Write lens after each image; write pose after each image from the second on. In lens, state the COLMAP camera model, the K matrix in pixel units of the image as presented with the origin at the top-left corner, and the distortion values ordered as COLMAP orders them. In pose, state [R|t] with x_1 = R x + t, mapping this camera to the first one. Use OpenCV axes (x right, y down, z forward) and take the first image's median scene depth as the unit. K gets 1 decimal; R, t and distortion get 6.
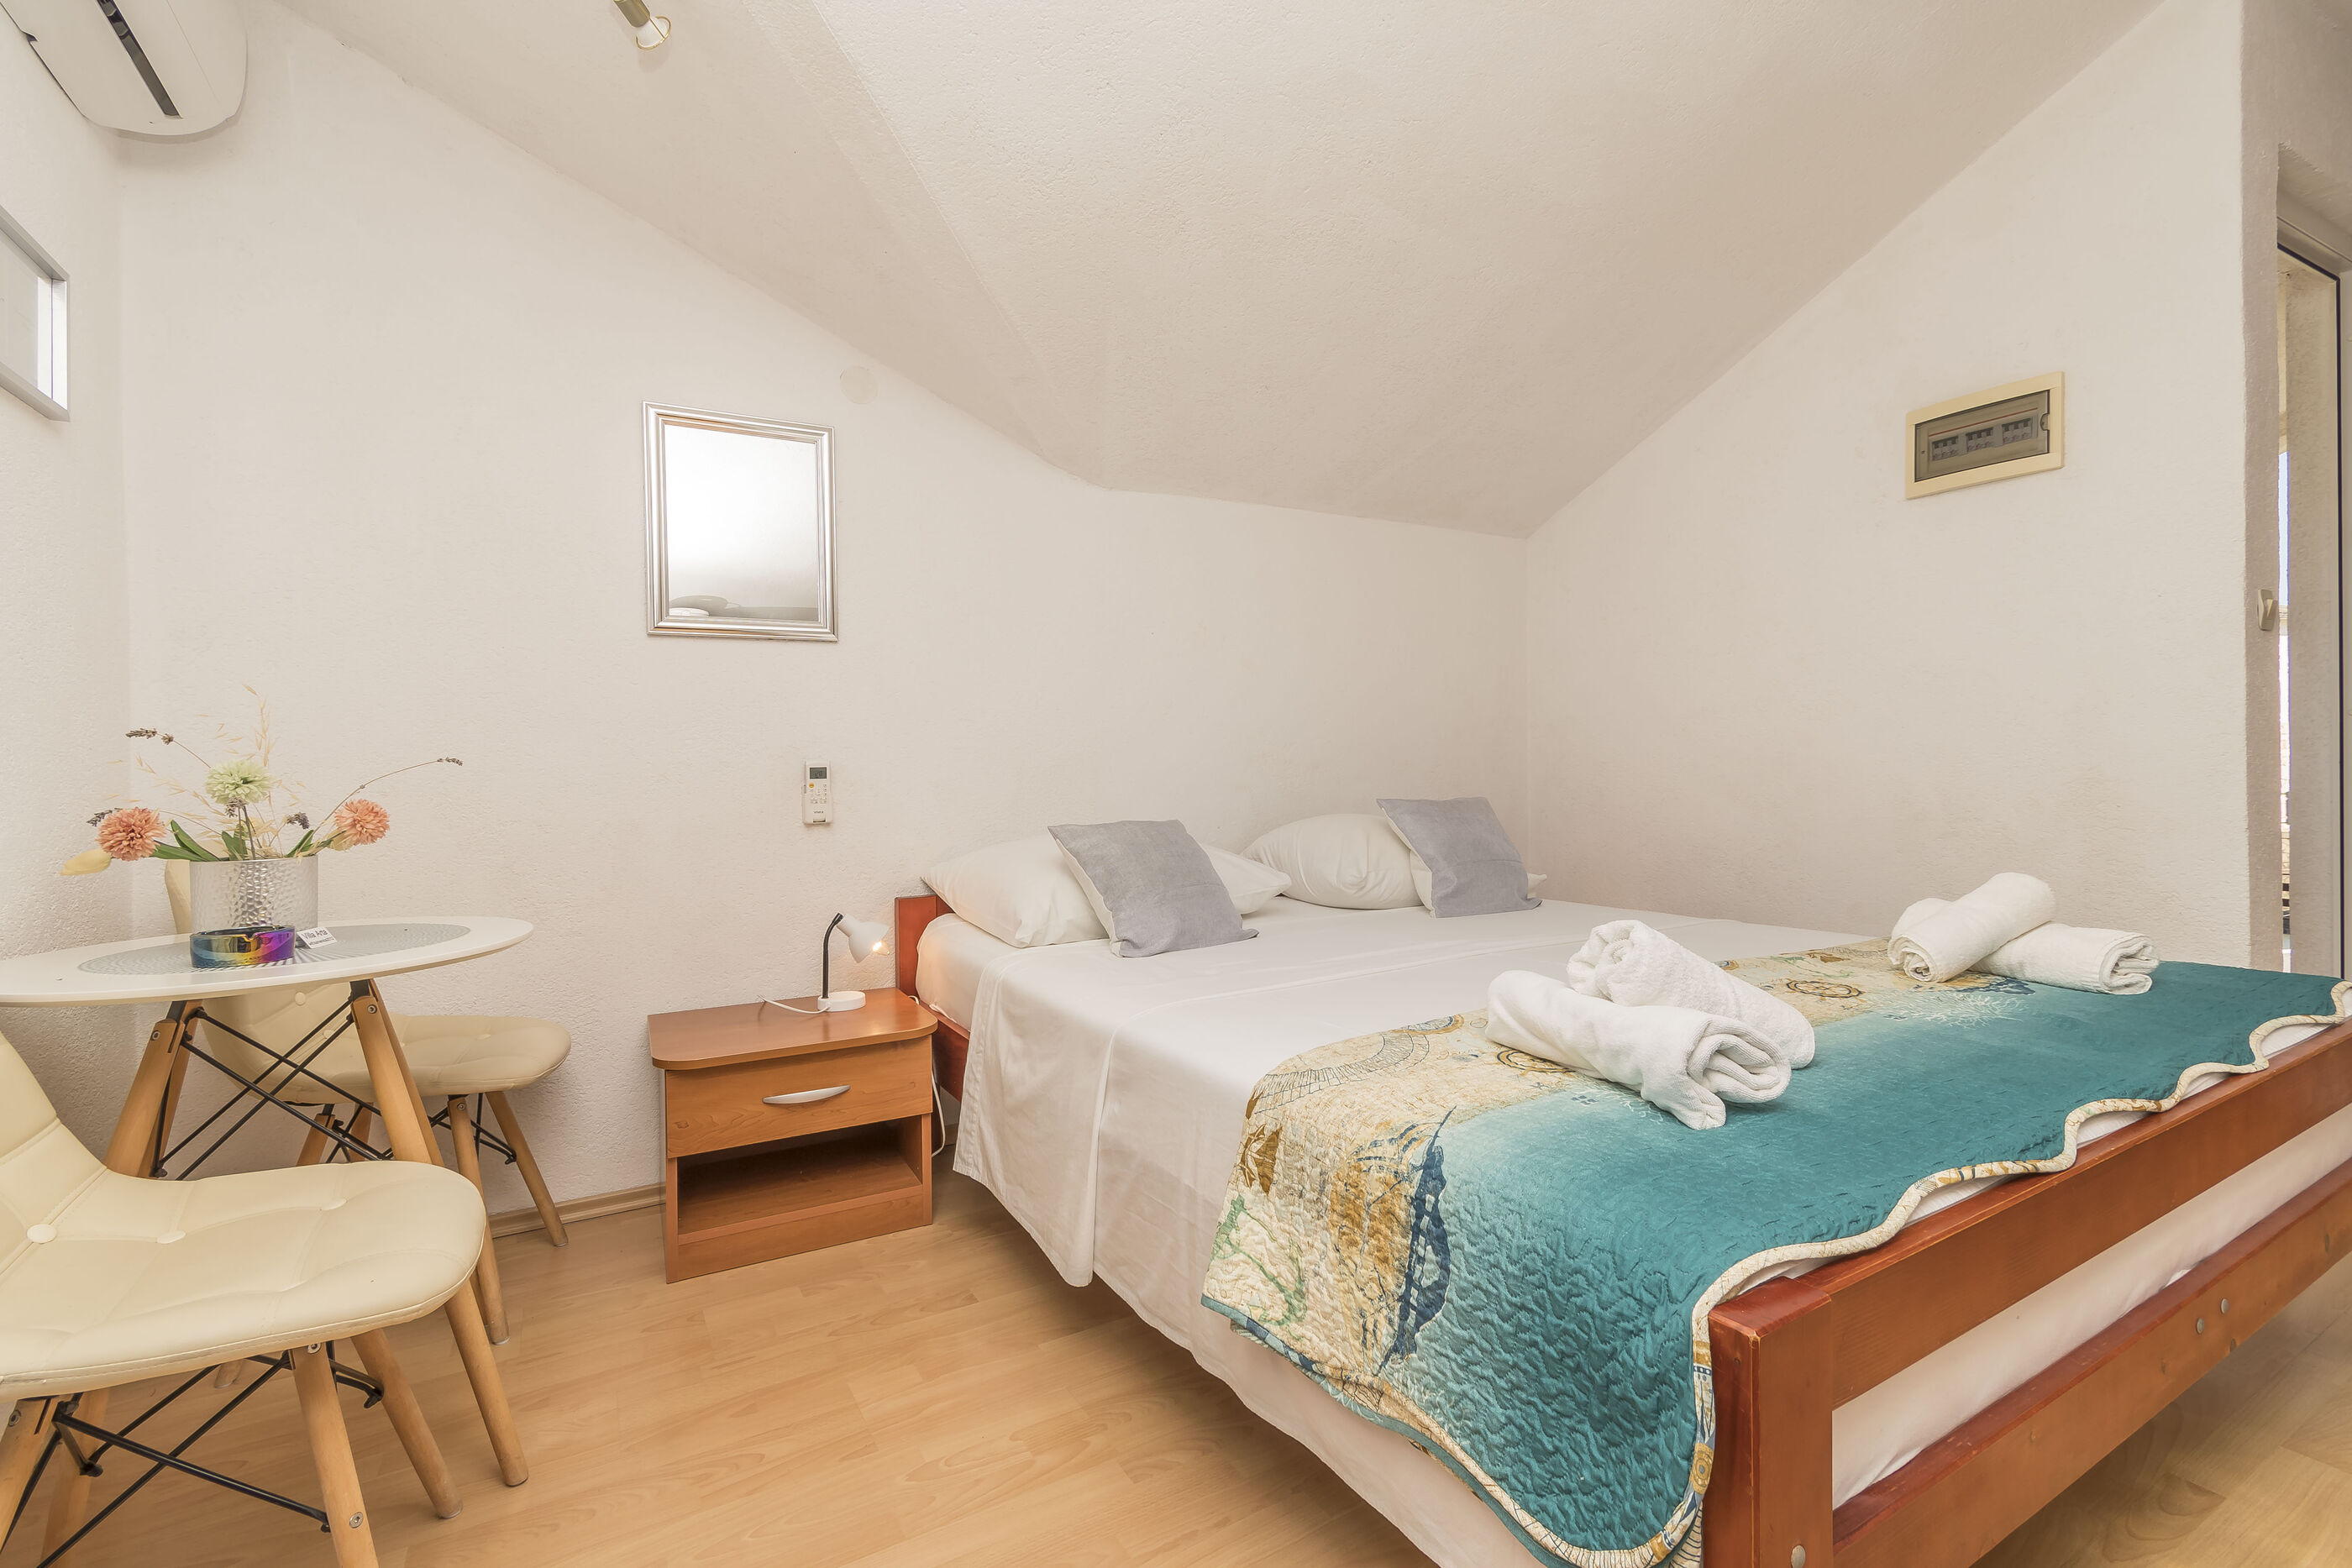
lens RADIAL K [[1044.0, 0, 1158.2], [0, 1044.0, 751.9], [0, 0, 1]] dist [0.000048, -0.000149]
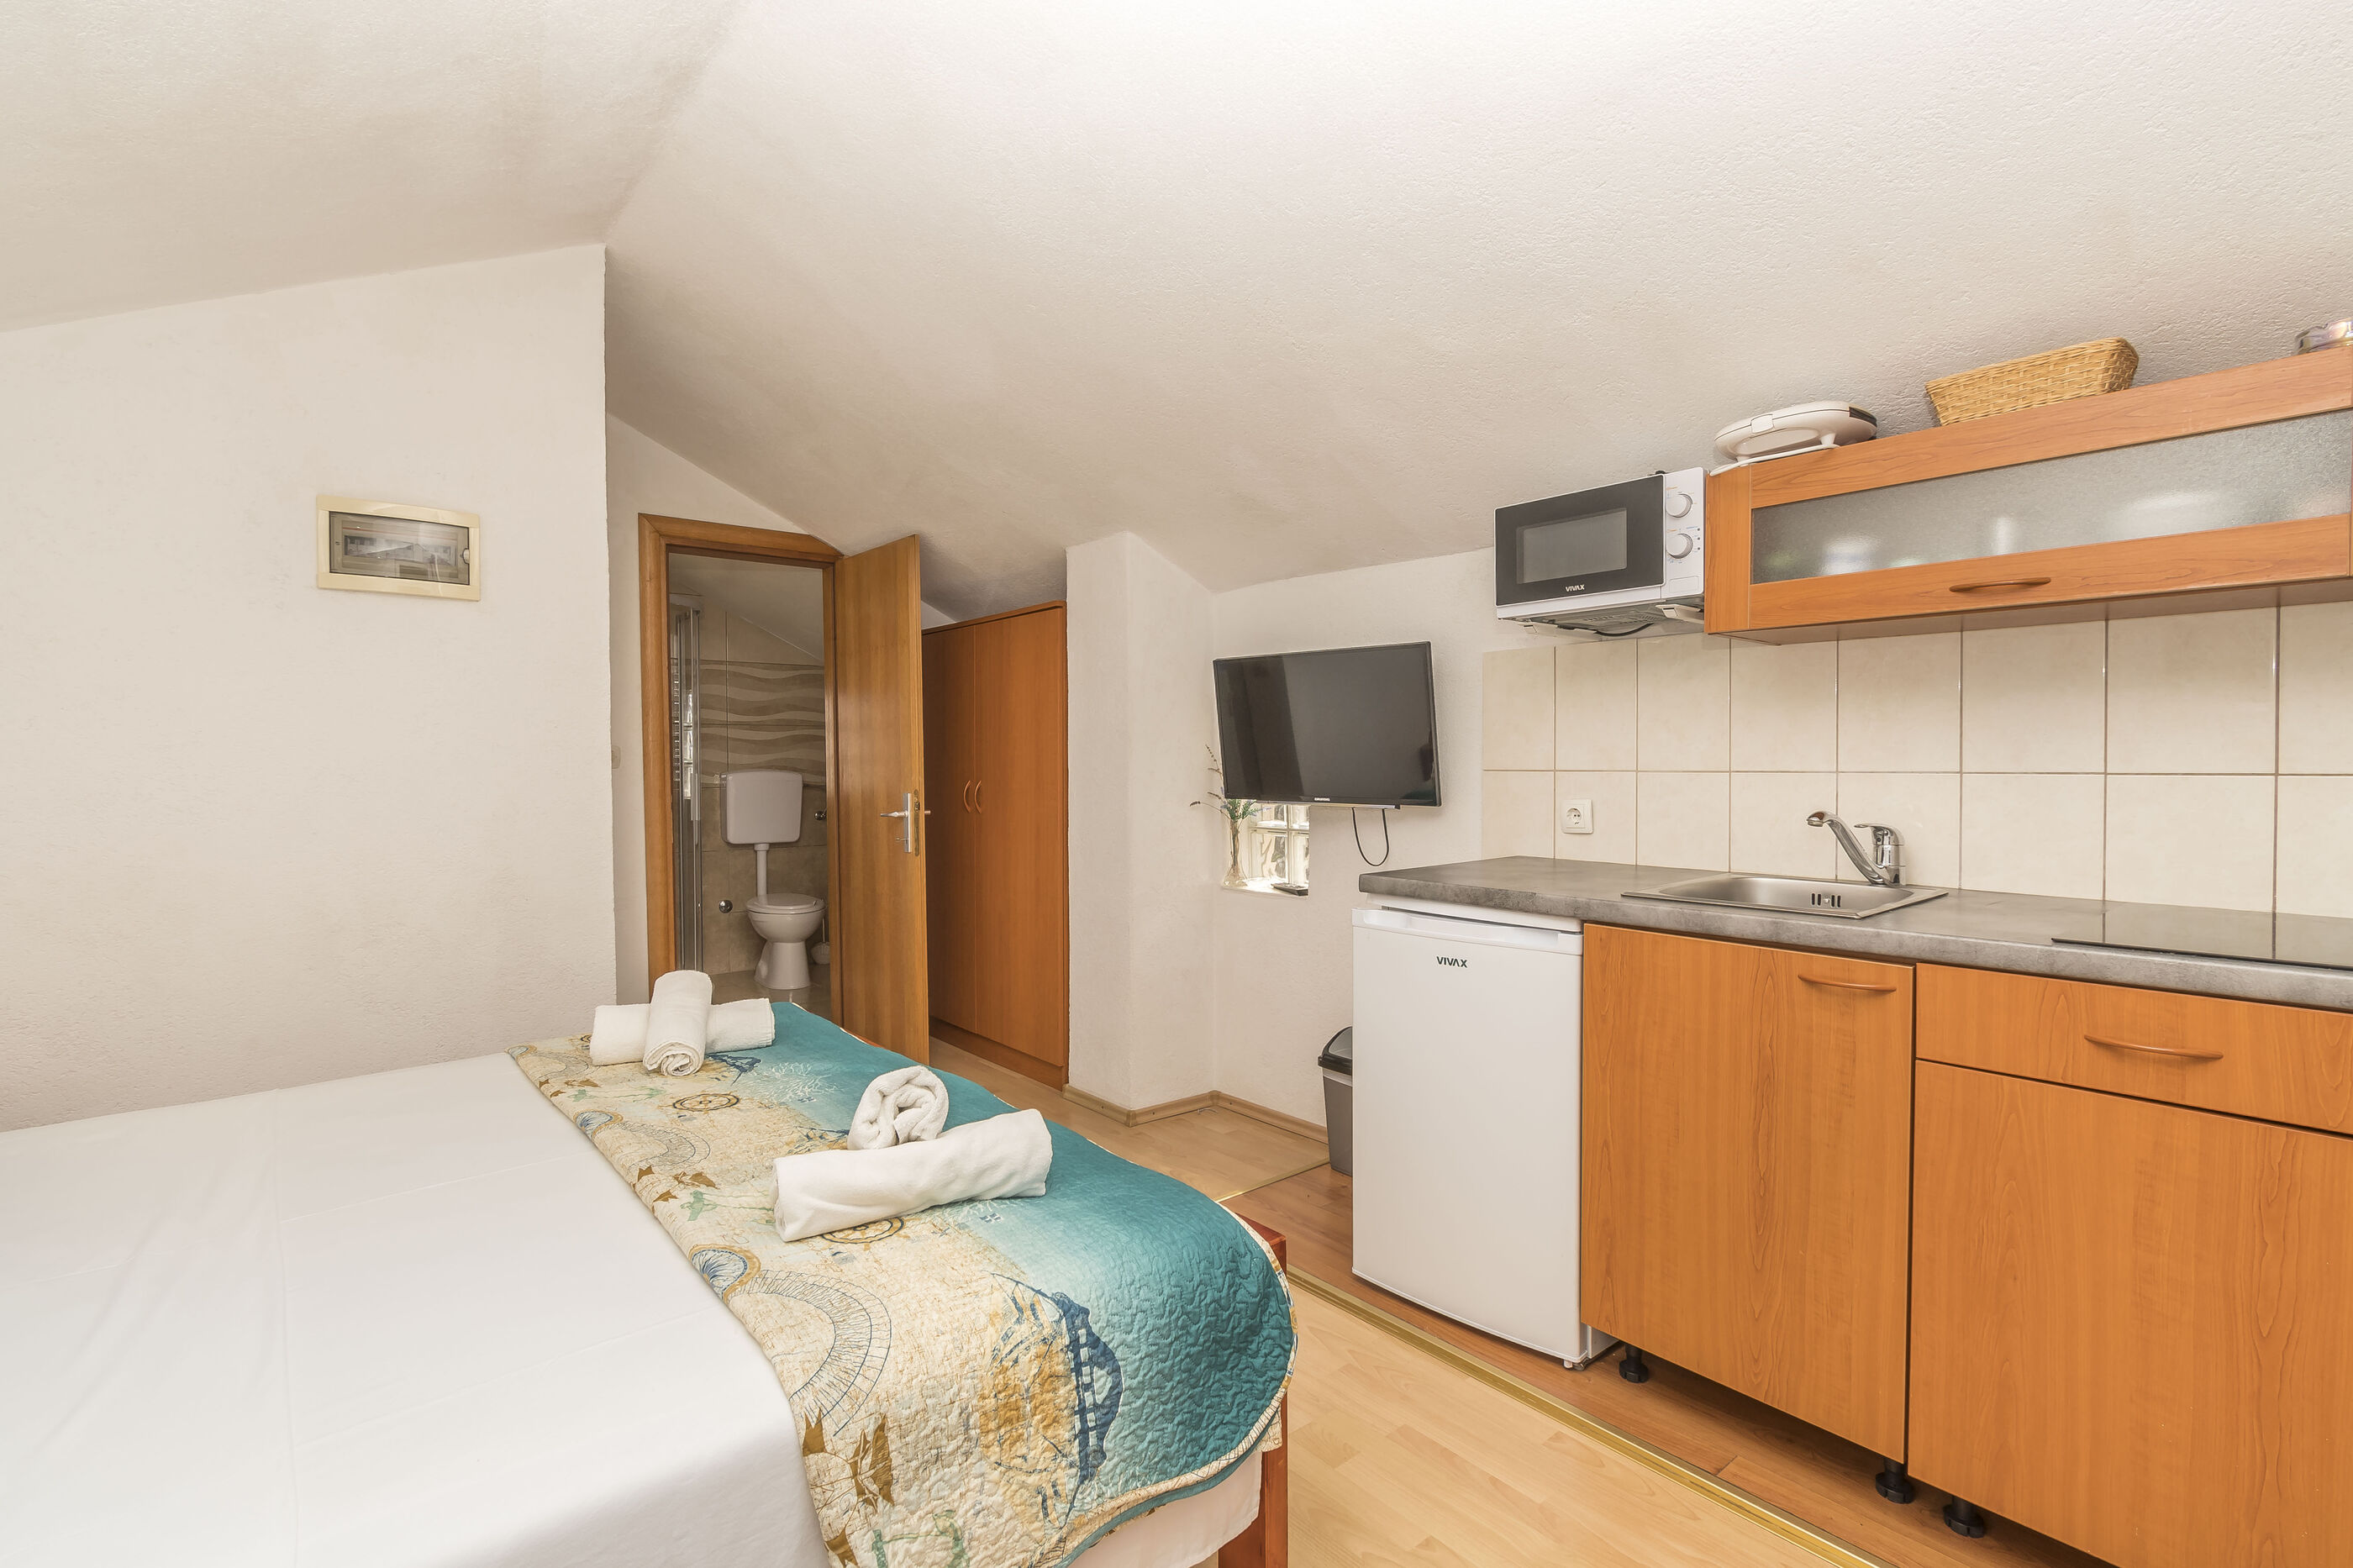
lens RADIAL K [[1046.1, 0, 1218.8], [0, 1046.1, 792.5], [0, 0, 1]] dist [0.002049, -0.000075]
pose [[-0.170606, -0.006228, 0.985320, -0.882721], [0.001814, 0.999976, 0.006635, -0.178355], [-0.985338, 0.002920, -0.170591, 1.004354]]
